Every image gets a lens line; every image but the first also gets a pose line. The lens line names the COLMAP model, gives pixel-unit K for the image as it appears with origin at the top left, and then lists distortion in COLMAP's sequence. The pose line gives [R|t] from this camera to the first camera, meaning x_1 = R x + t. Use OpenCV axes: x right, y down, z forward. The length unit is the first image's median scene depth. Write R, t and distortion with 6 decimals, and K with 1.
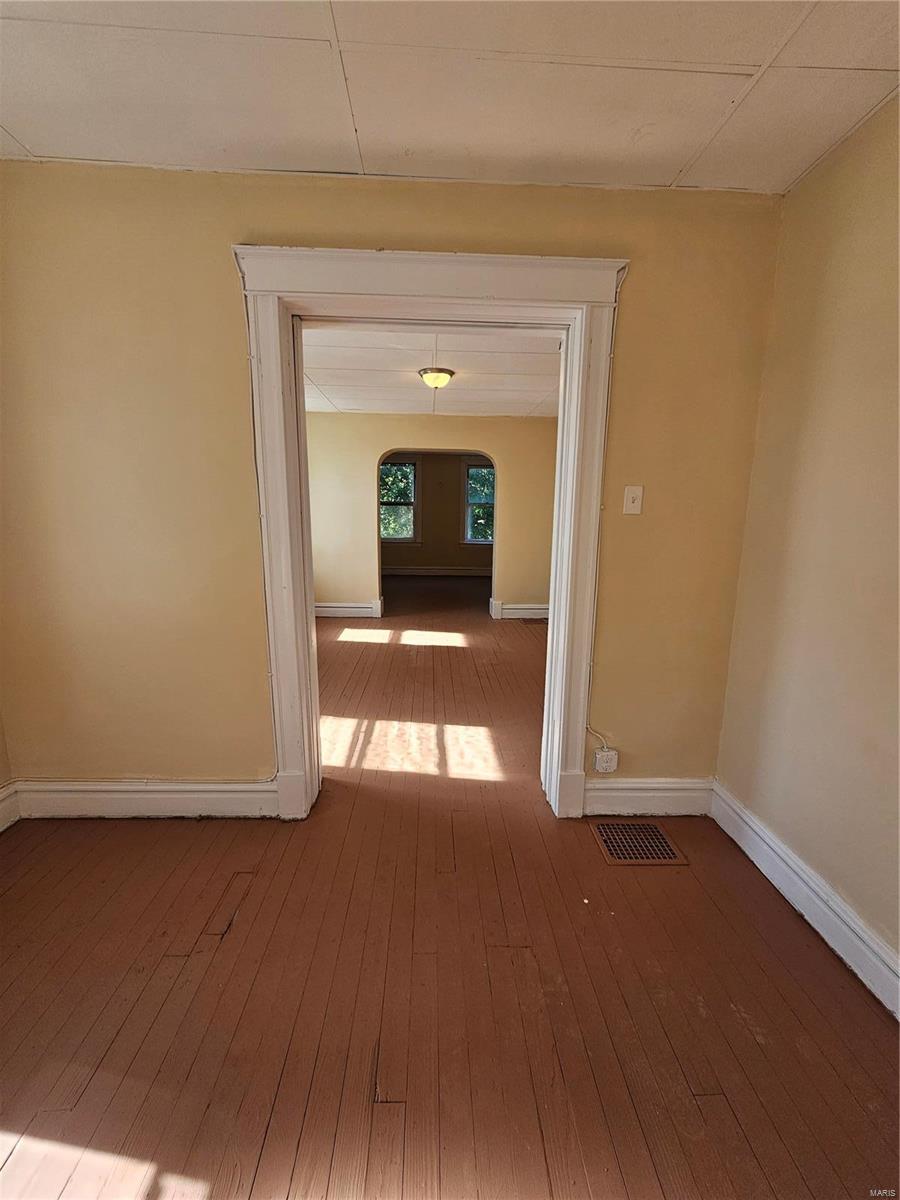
lens RADIAL K [[489.3, 0, 452.1], [0, 489.3, 603.3], [0, 0, 1]] dist [0.000535, 0.000269]
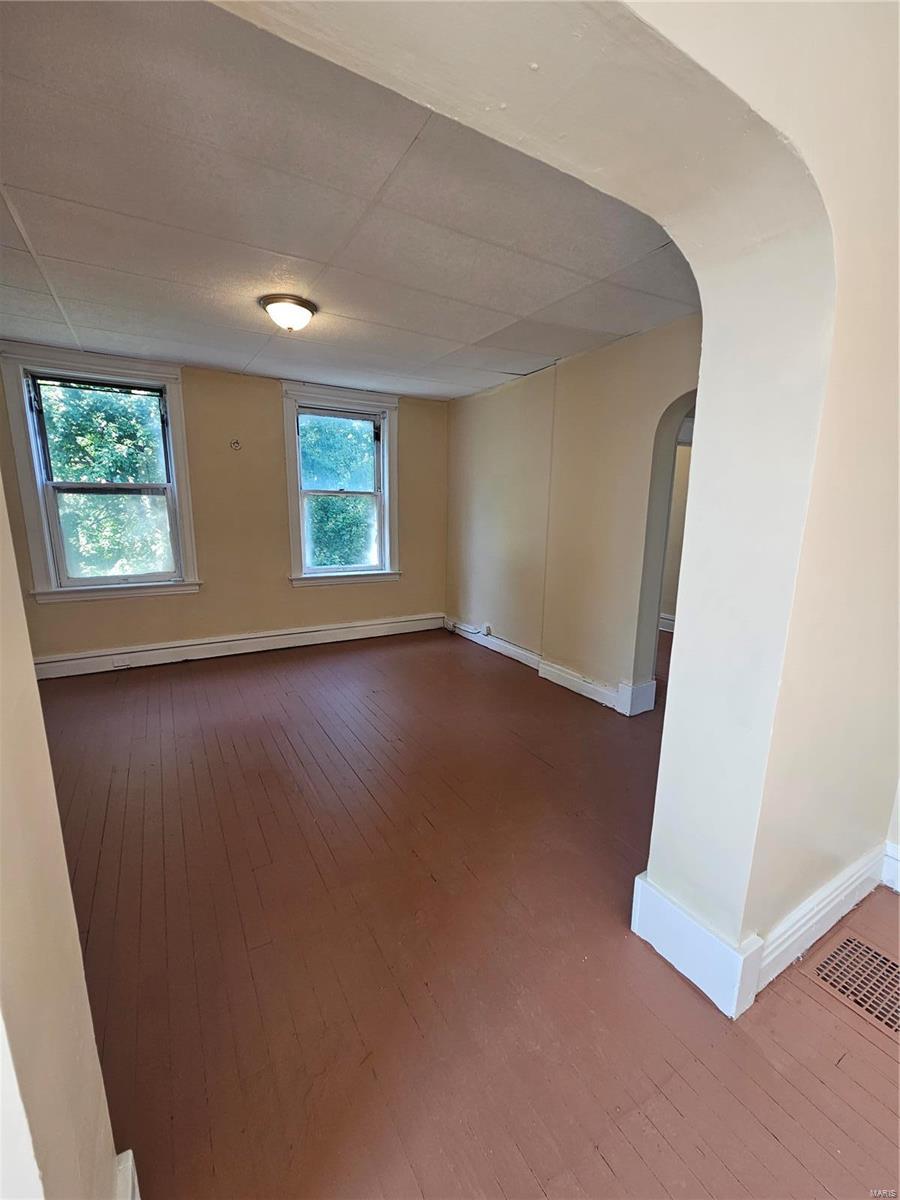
lens RADIAL K [[489.3, 0, 452.1], [0, 489.3, 603.3], [0, 0, 1]] dist [0.000535, 0.000269]
pose [[0.880781, -0.092496, 0.464402, -0.067416], [0.080151, 0.995707, 0.046303, -0.107989], [-0.466691, -0.003561, 0.884413, 0.521857]]
